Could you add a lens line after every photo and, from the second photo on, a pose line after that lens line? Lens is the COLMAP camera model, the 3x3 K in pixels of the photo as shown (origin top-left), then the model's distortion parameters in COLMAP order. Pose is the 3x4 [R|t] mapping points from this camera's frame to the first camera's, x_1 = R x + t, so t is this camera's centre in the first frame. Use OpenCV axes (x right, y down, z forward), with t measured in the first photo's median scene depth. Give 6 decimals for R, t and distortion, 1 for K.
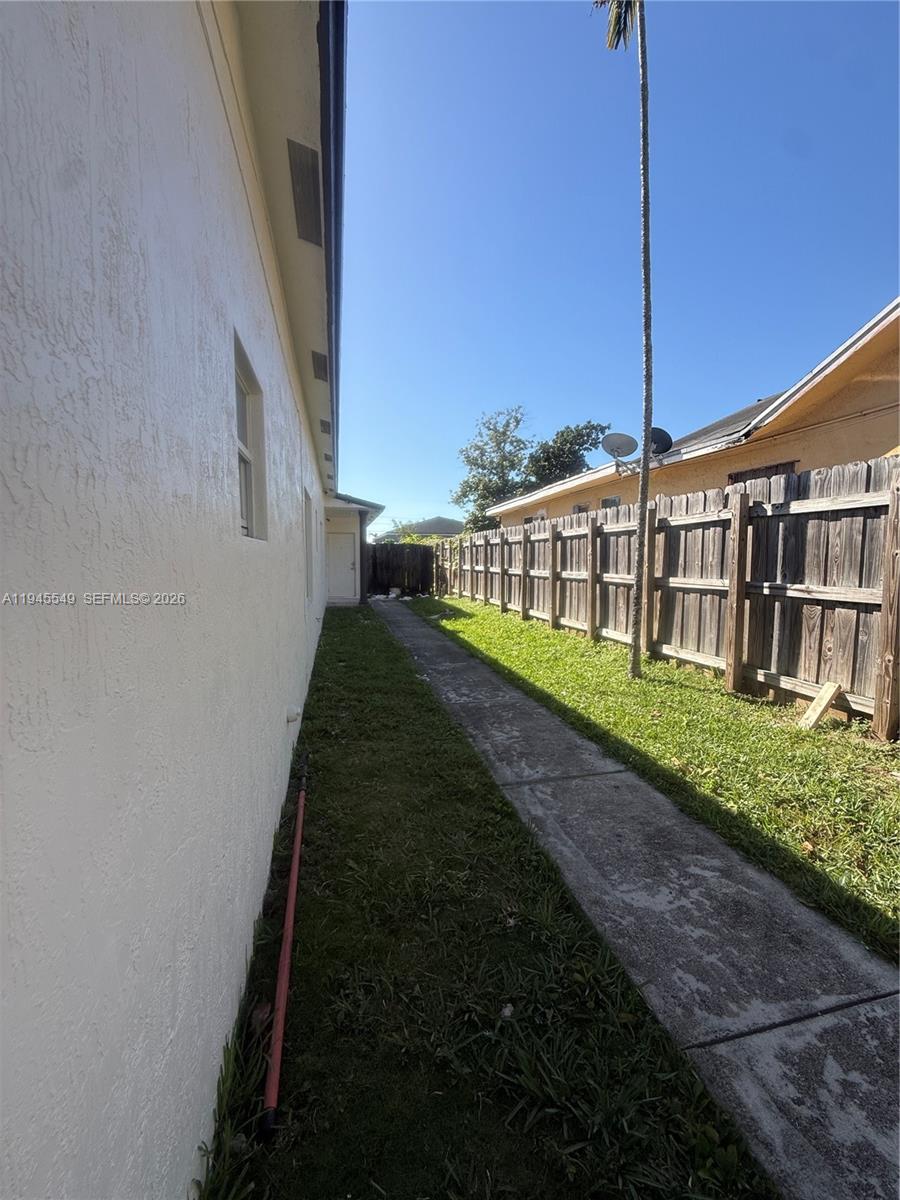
lens RADIAL K [[487.6, 0, 450.0], [0, 487.6, 600.0], [0, 0, 1]] dist [0.000296, -0.000086]
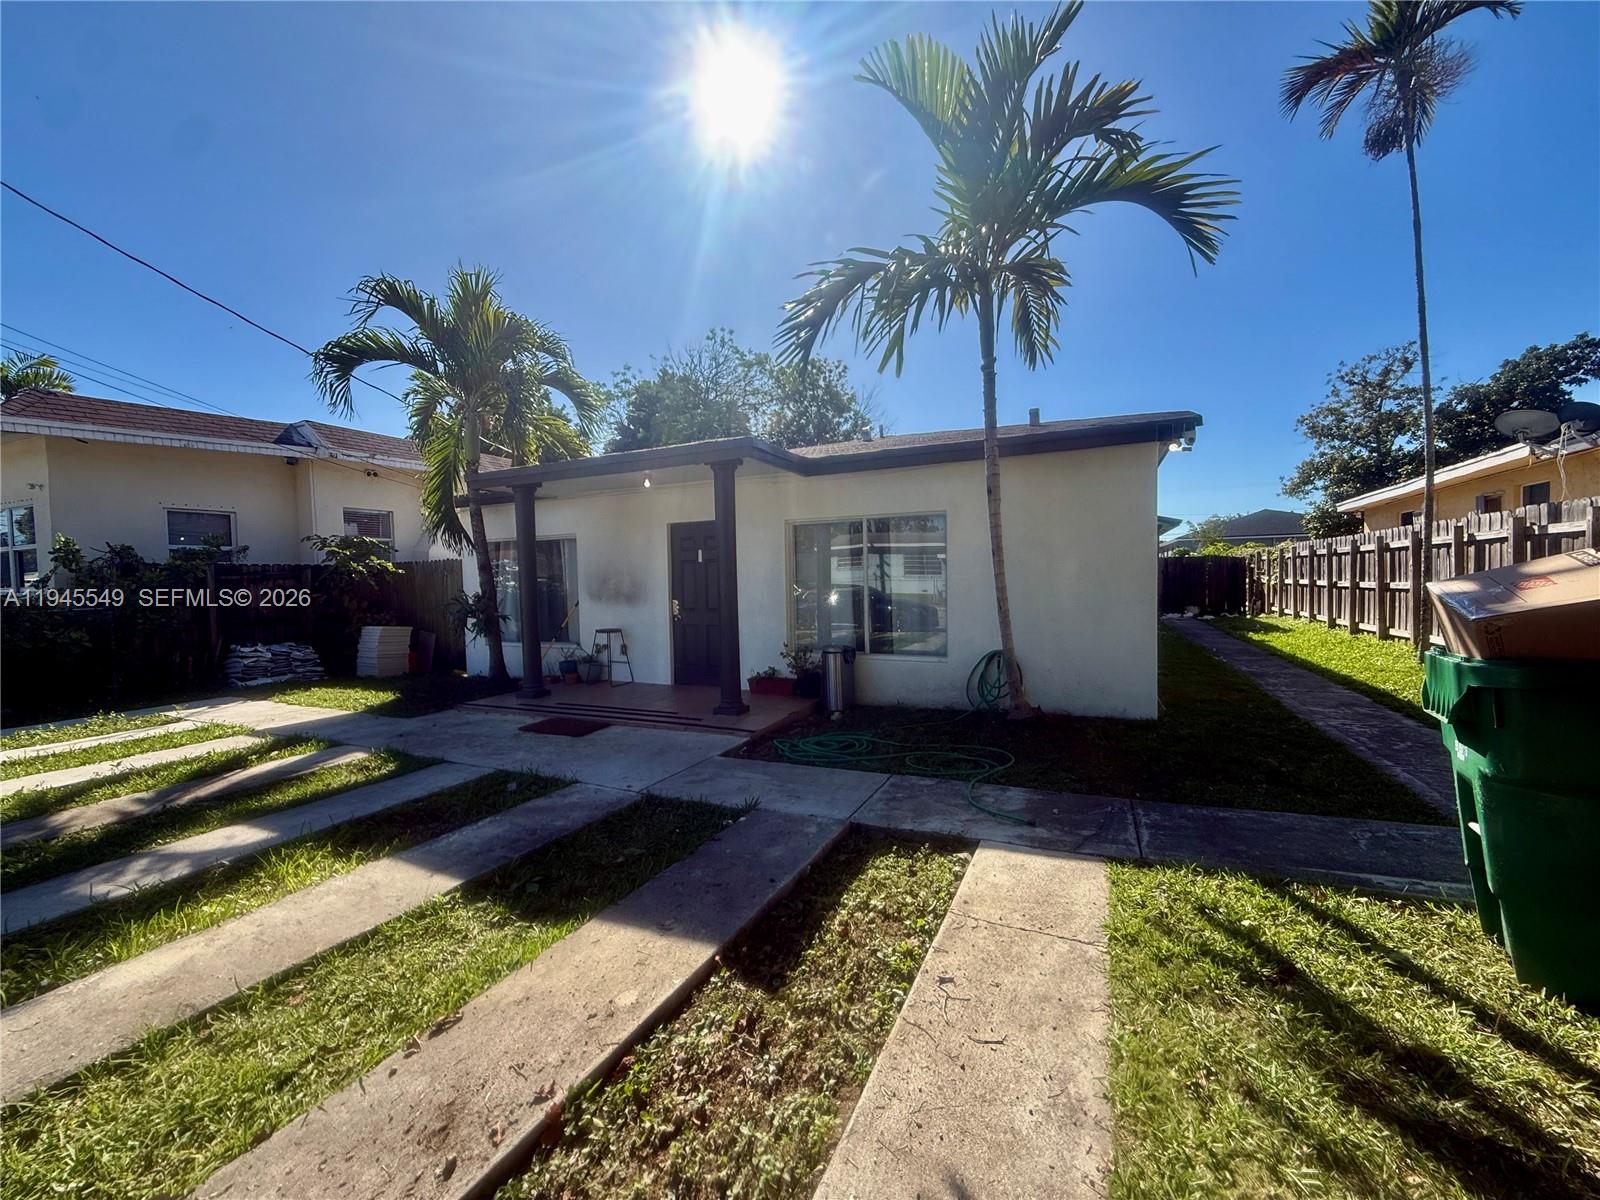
lens RADIAL K [[634.6, 0, 800.0], [0, 634.6, 600.0], [0, 0, 1]] dist [0.001614, -0.000132]
pose [[0.789064, 0.002145, -0.614308, 0.074176], [-0.031160, 0.998846, -0.036537, 0.063707], [0.613521, 0.047972, 0.788220, -0.779450]]
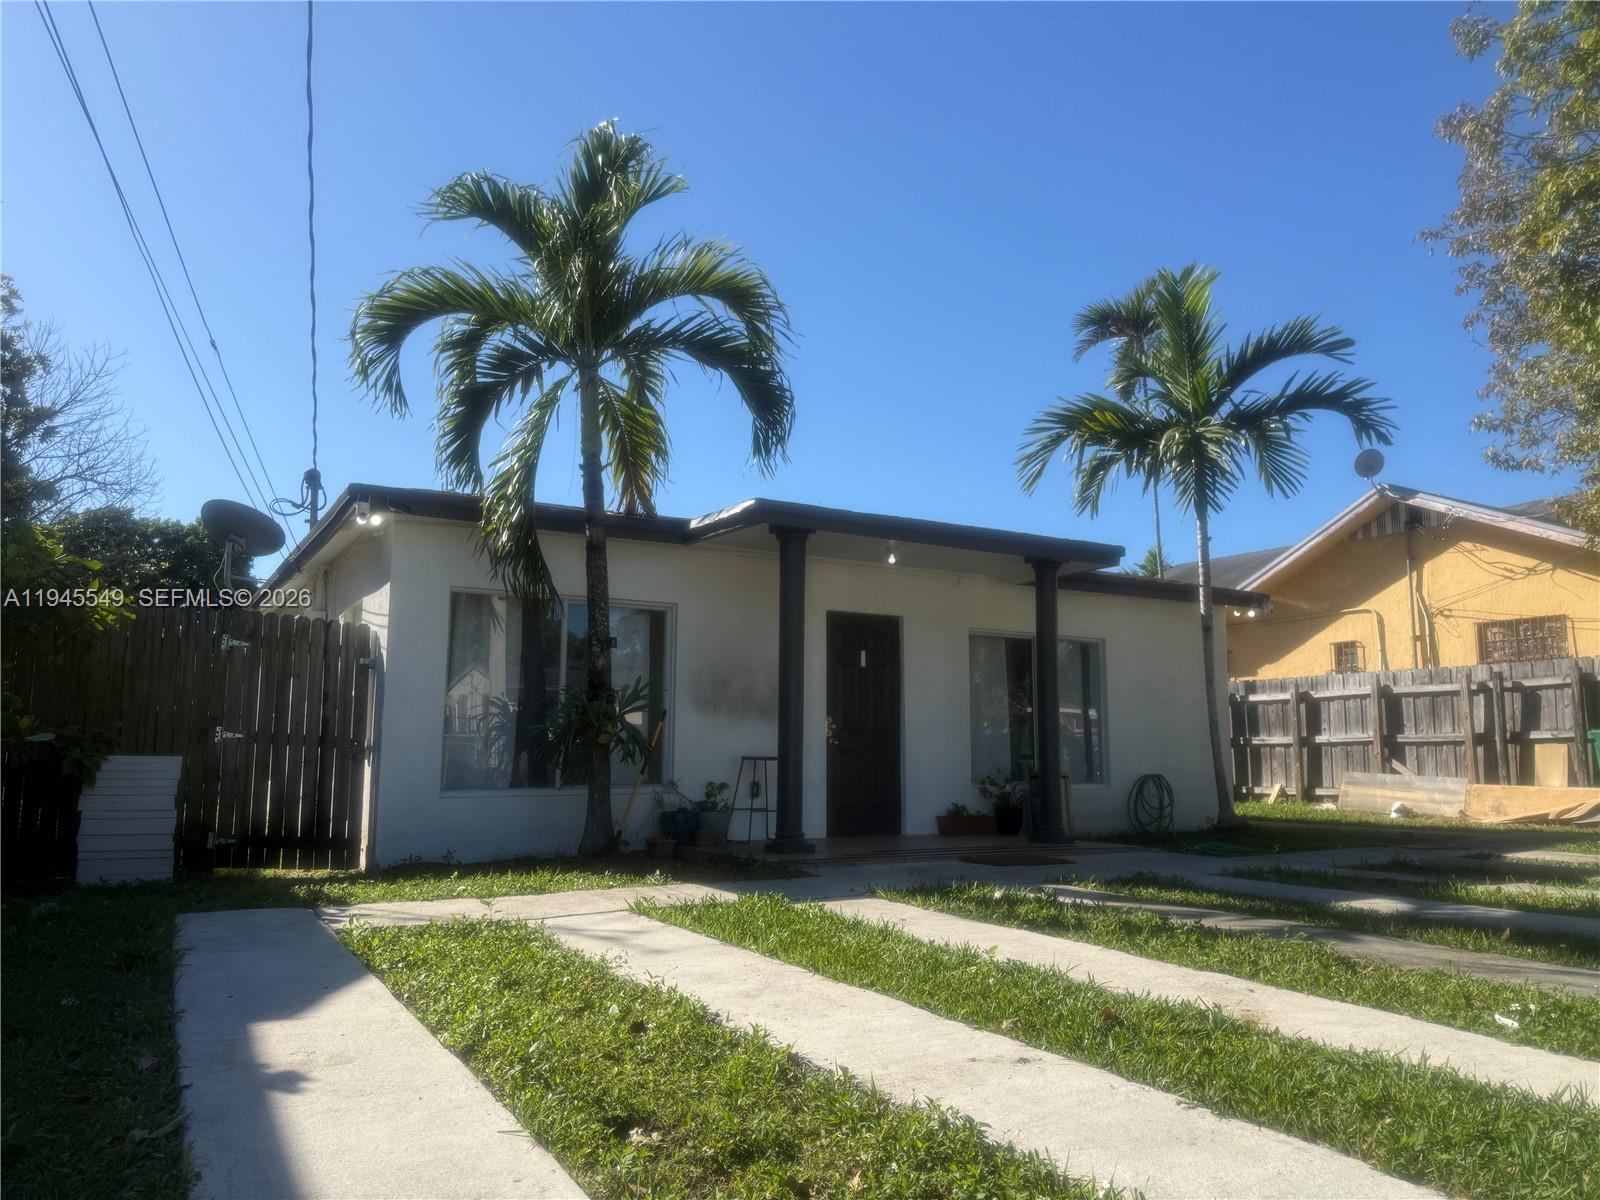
lens RADIAL K [[1117.8, 0, 800.0], [0, 1117.8, 600.0], [0, 0, 1]] dist [-0.006194, -0.004172]
pose [[0.957914, 0.044132, 0.283644, -1.109234], [0.021526, 0.974285, -0.224286, 0.188414], [-0.286249, 0.220953, 0.932331, -1.314139]]
